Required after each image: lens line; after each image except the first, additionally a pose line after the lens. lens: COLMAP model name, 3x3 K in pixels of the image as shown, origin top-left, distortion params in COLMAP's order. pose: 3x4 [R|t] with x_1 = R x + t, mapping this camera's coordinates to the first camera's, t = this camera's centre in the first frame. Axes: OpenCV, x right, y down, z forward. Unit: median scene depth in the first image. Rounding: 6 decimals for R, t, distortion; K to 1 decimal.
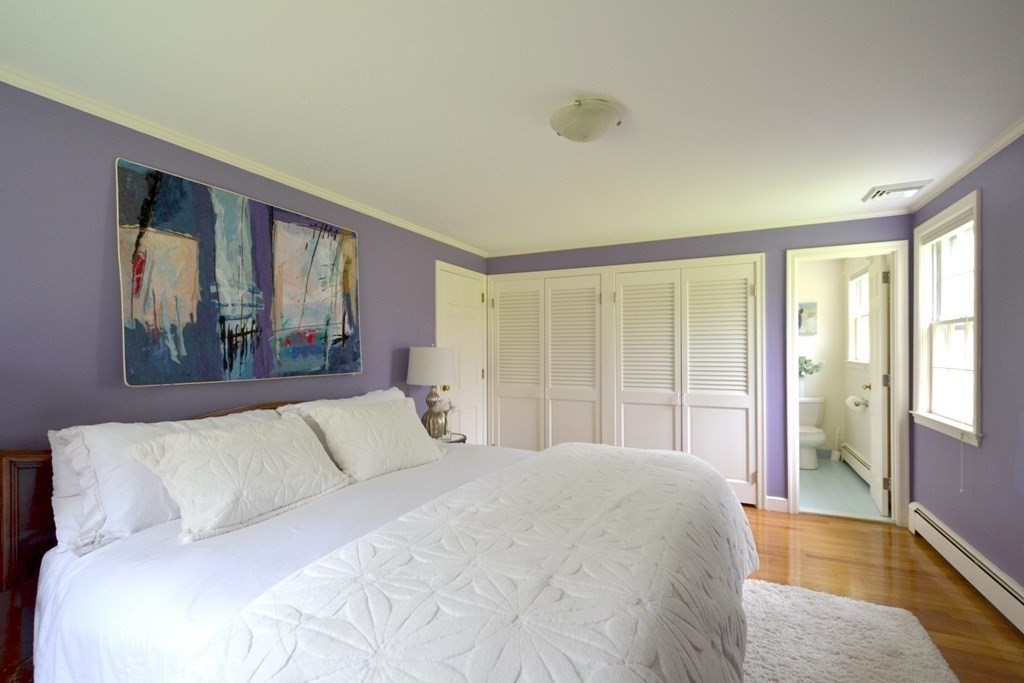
lens RADIAL K [[452.4, 0, 511.8], [0, 452.4, 343.8], [0, 0, 1]] dist [0.003879, 0.000330]
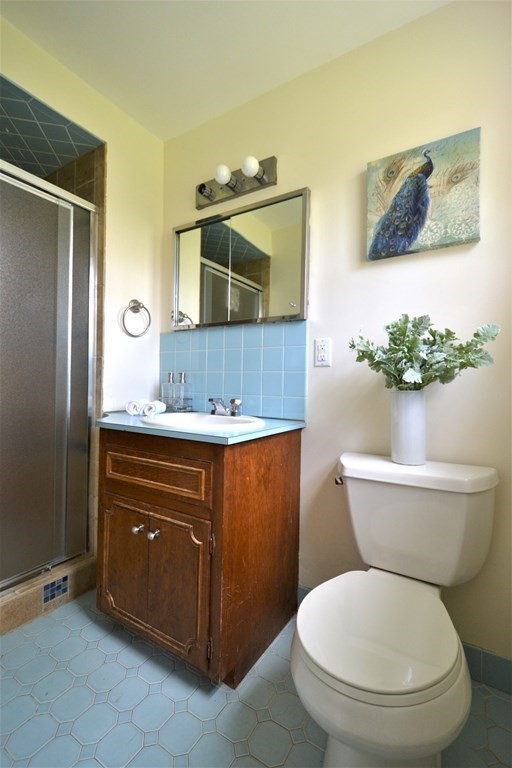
lens RADIAL K [[339.3, 0, 255.8], [0, 339.3, 384.0], [0, 0, 1]] dist [0.003879, 0.000330]
pose [[0.993815, 0.012077, -0.110388, 0.938404], [-0.012102, 0.999927, 0.000442, 0.114091], [0.110386, 0.000897, 0.993888, 1.299808]]
